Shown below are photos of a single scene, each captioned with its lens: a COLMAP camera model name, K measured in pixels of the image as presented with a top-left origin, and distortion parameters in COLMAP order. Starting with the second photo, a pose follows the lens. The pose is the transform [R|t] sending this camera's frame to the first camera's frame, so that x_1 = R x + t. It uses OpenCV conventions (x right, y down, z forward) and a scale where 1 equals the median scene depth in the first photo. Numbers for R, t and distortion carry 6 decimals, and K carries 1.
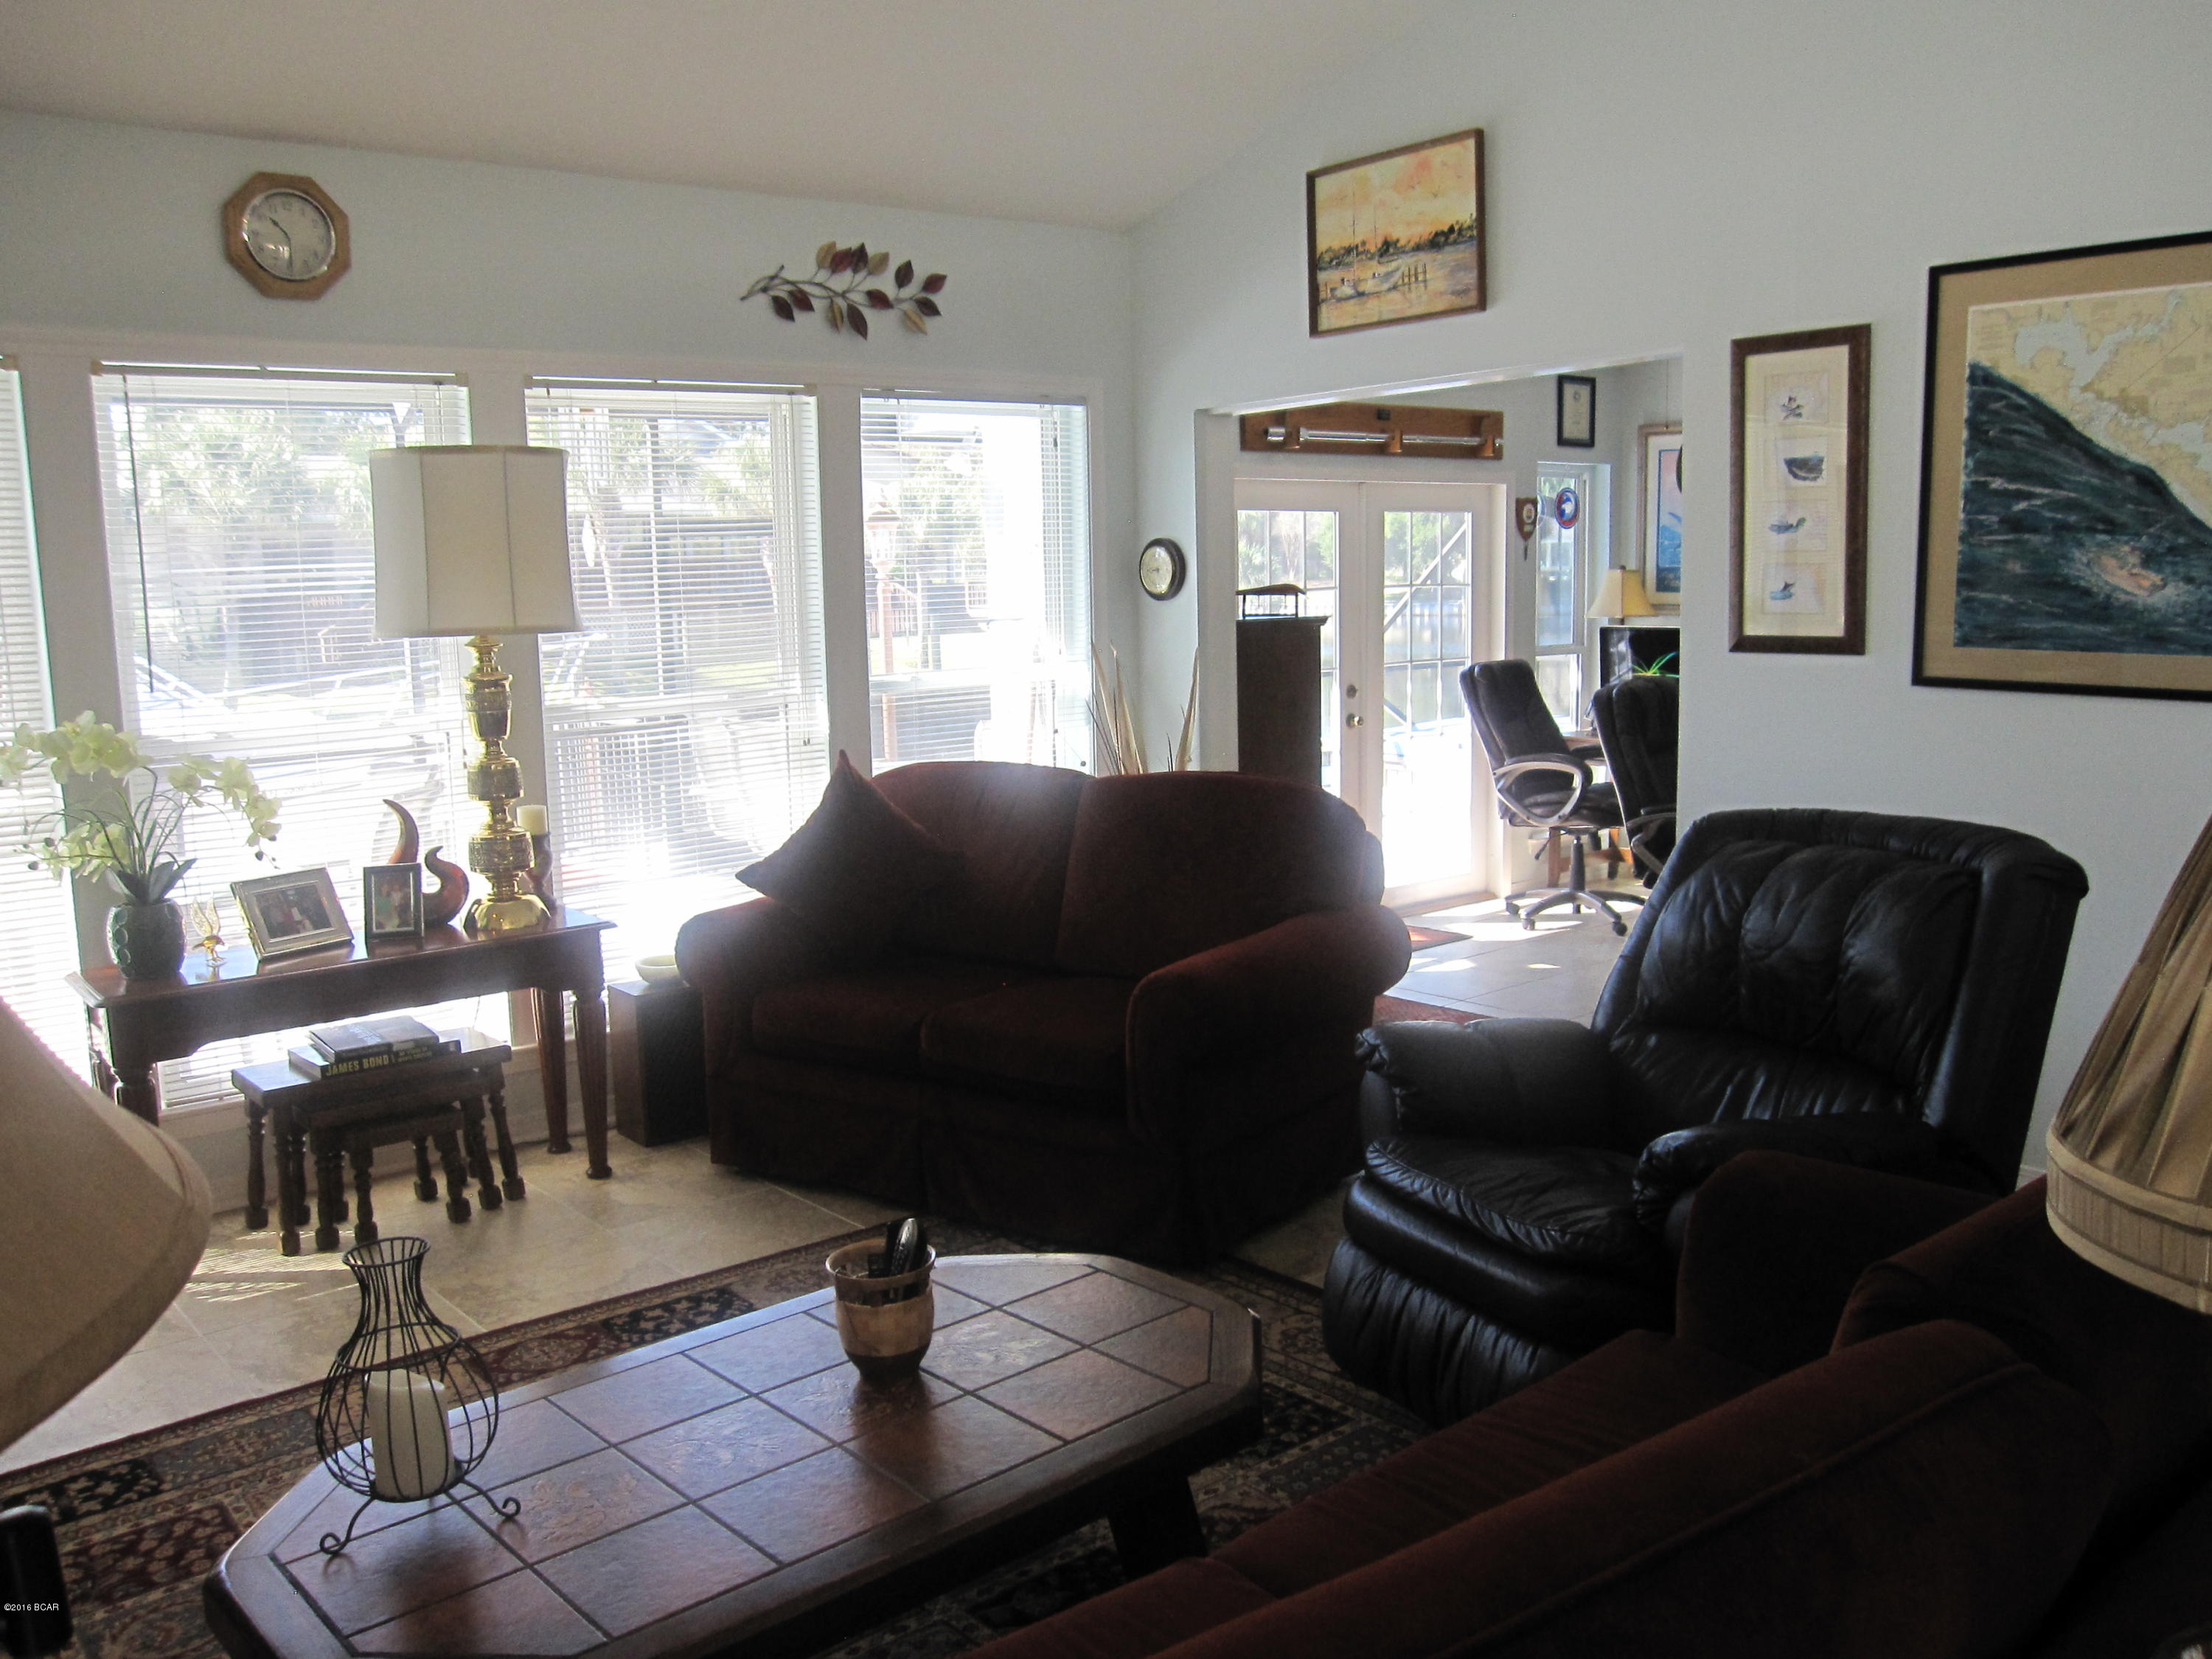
lens RADIAL K [[1821.9, 0, 1095.5], [0, 1821.9, 838.5], [0, 0, 1]] dist [-0.089209, 0.061303]
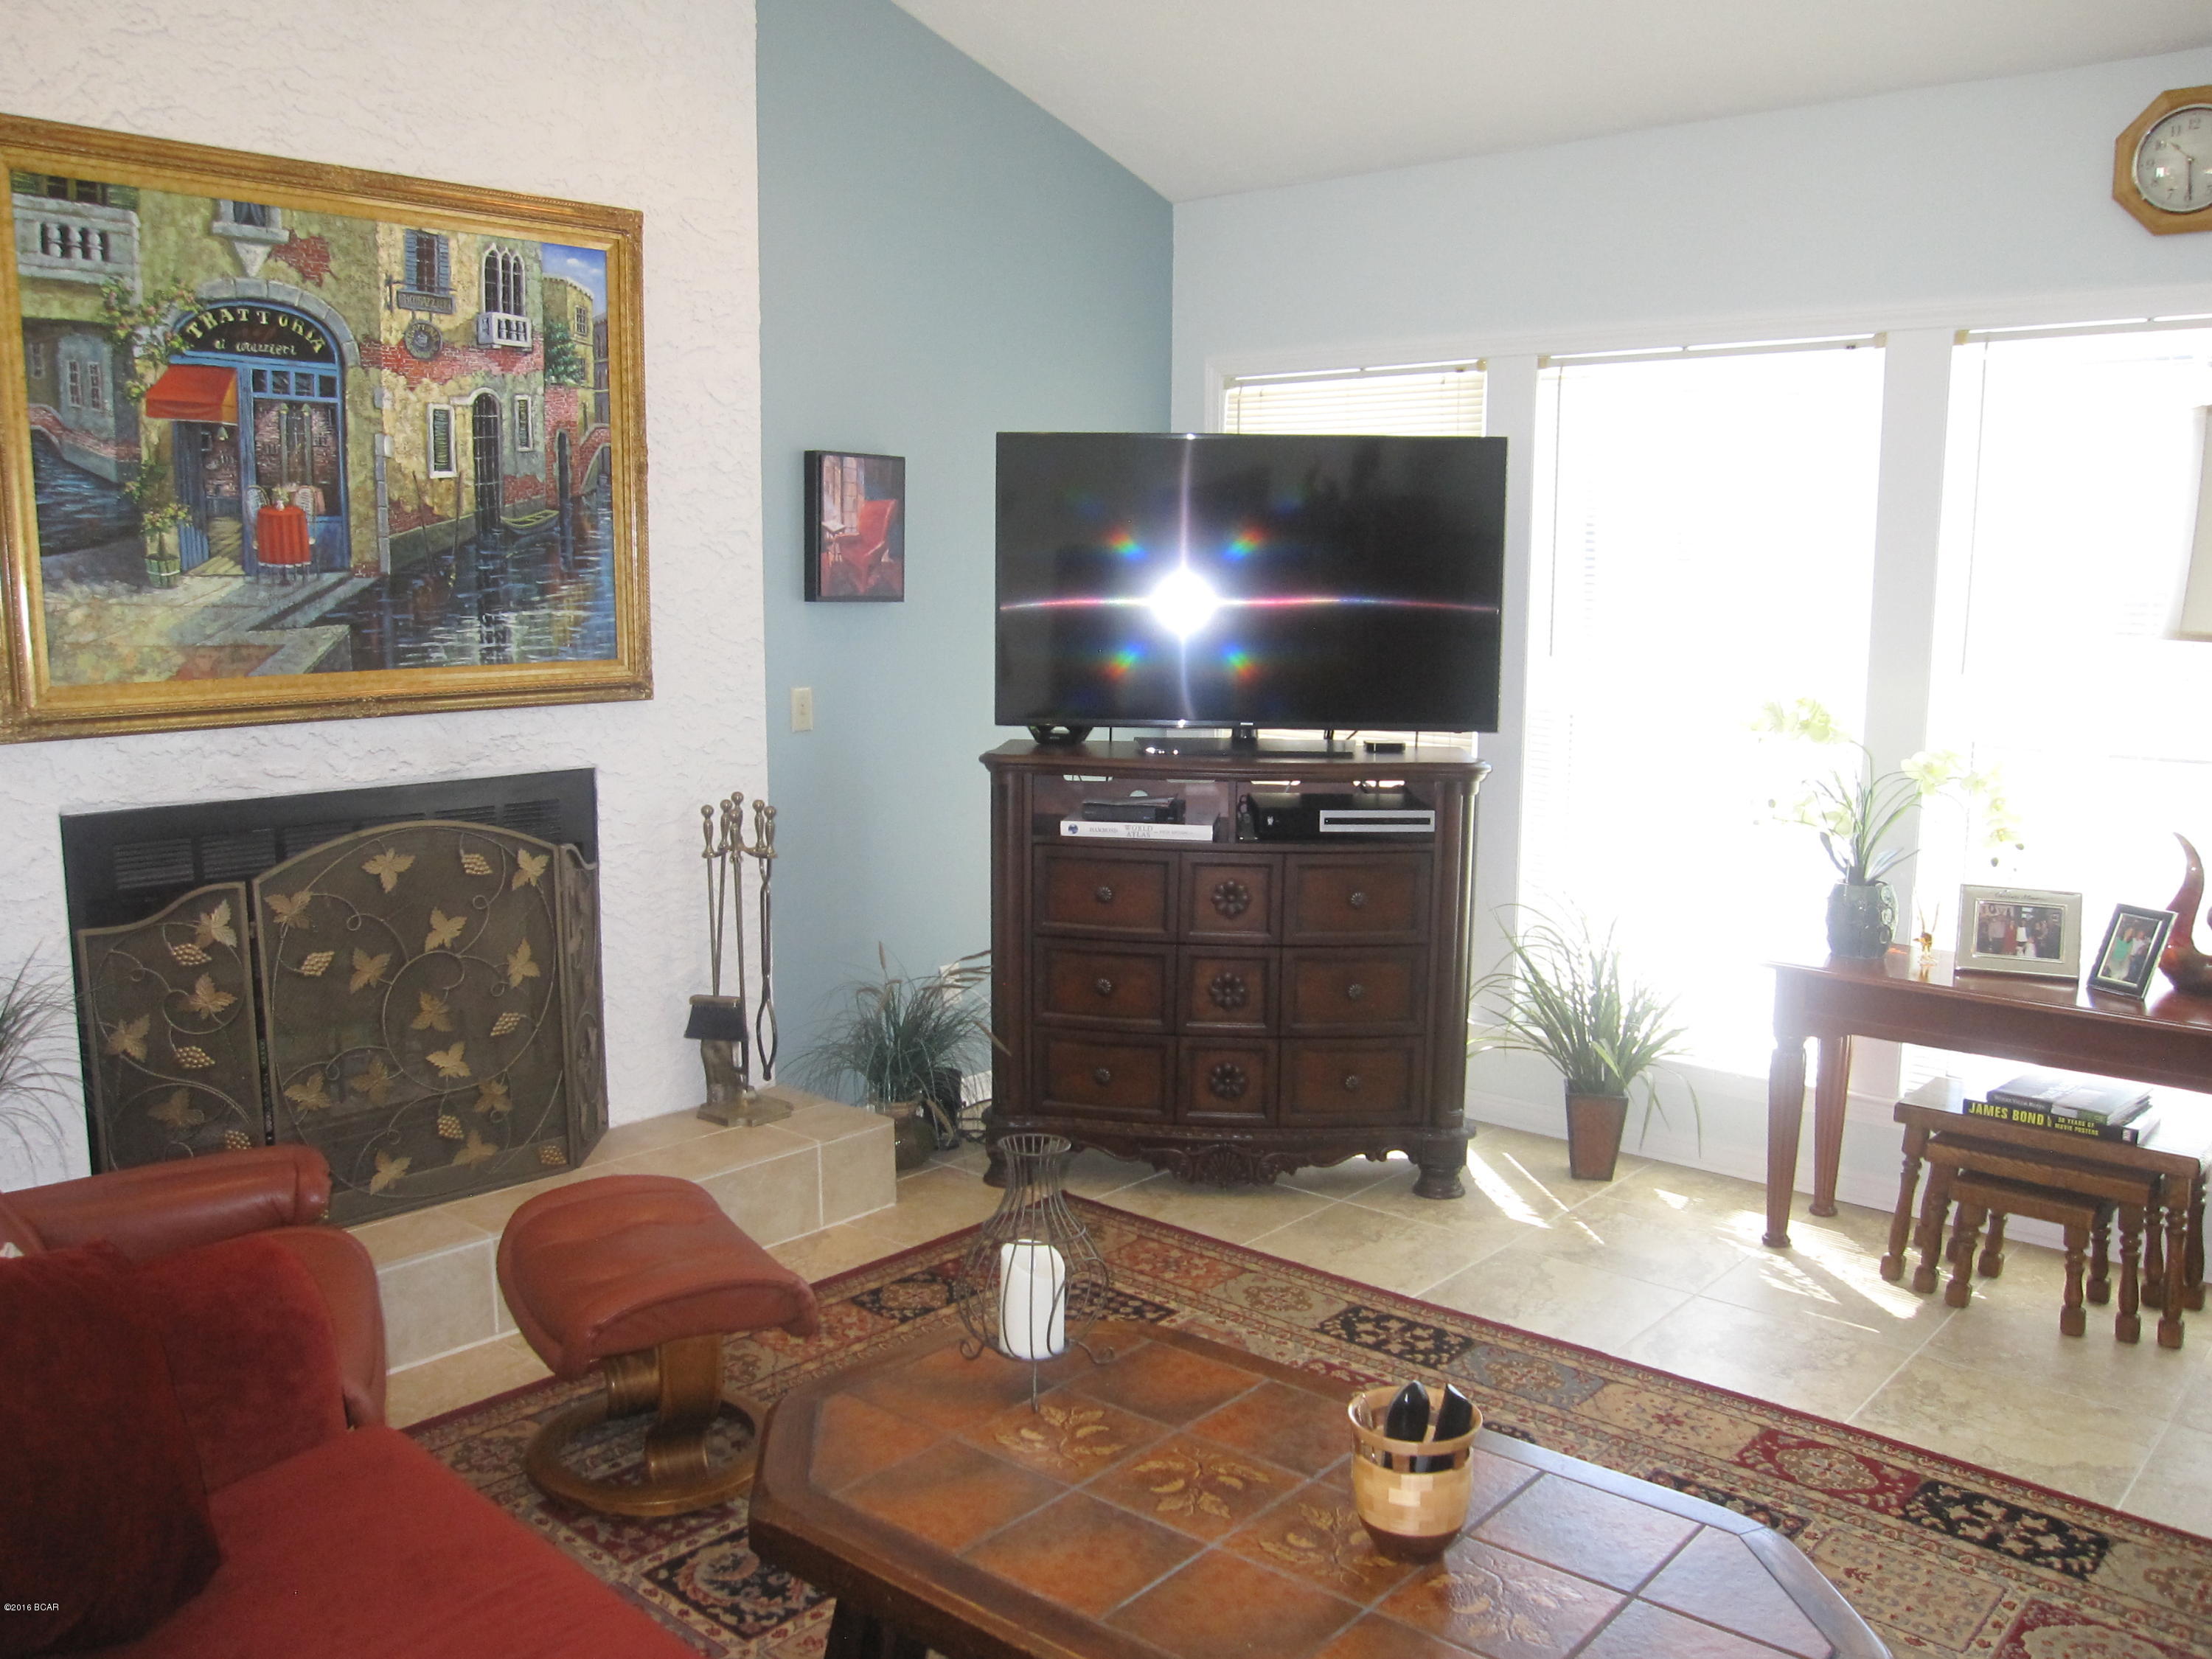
lens RADIAL K [[1821.9, 0, 1102.6], [0, 1821.9, 837.8], [0, 0, 1]] dist [-0.089209, 0.061303]
pose [[0.153557, 0.178899, -0.971810, 0.372327], [-0.152345, 0.976002, 0.155599, -0.080131], [0.976325, 0.124157, 0.177126, 0.413324]]
